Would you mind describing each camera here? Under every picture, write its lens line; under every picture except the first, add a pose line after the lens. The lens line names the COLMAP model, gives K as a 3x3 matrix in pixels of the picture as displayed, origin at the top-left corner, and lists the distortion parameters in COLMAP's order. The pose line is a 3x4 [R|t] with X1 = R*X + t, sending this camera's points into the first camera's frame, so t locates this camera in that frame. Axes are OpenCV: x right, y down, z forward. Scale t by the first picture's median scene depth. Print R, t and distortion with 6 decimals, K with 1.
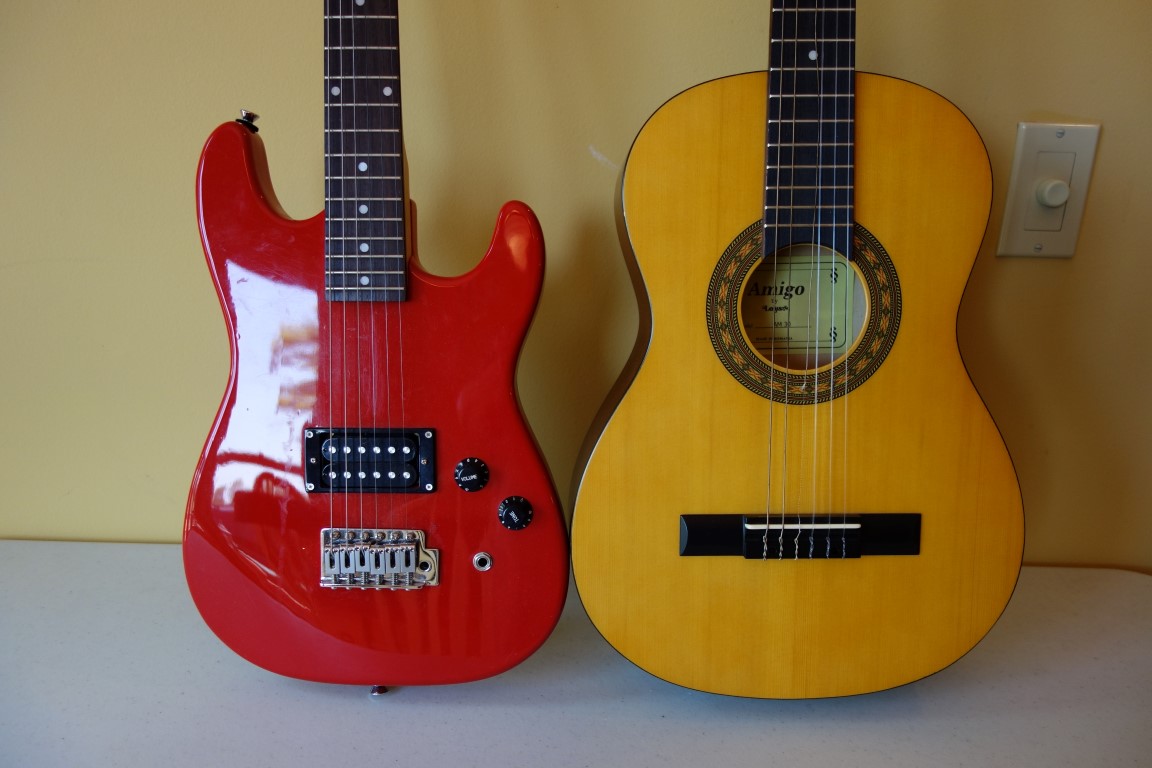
lens RADIAL K [[905.4, 0, 584.4], [0, 905.4, 386.1], [0, 0, 1]] dist [0.012987, -0.008938]
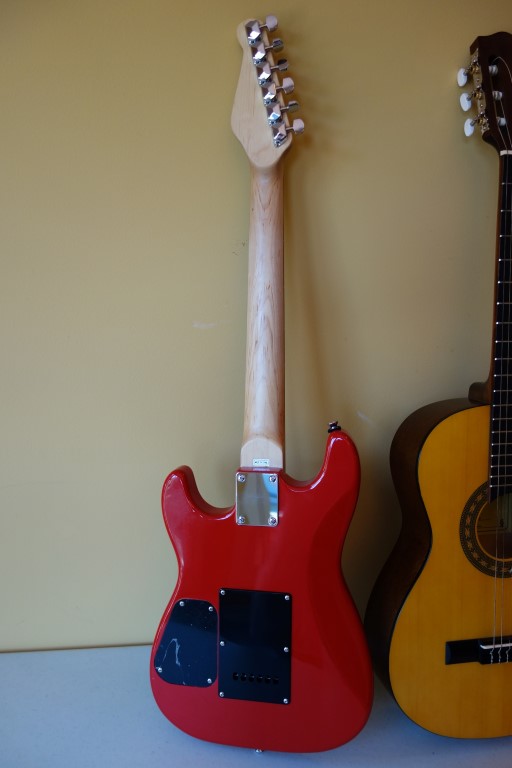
lens RADIAL K [[603.6, 0, 258.8], [0, 603.6, 385.5], [0, 0, 1]] dist [0.012987, -0.008938]
pose [[0.986399, -0.009873, 0.164074, -0.460512], [0.017005, 0.998968, -0.042123, -0.328142], [-0.163489, 0.044340, 0.985548, -0.158071]]
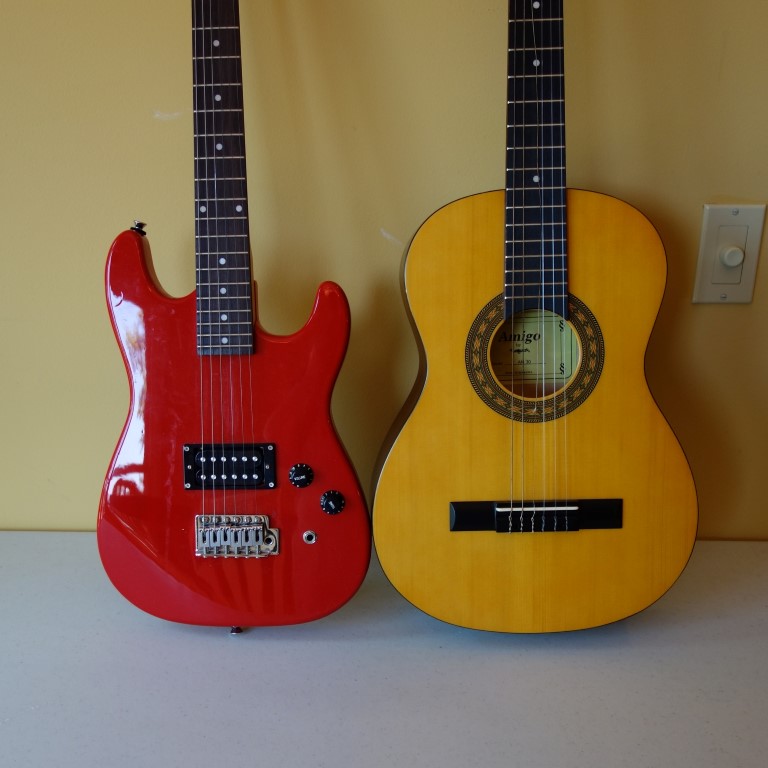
lens RADIAL K [[909.0, 0, 350.9], [0, 909.0, 387.7], [0, 0, 1]] dist [0.012016, 0.000000]
pose [[0.999426, -0.017082, -0.029267, -0.003370], [0.017127, 0.999853, 0.001278, -0.040203], [0.029241, -0.001779, 0.999571, -0.418756]]
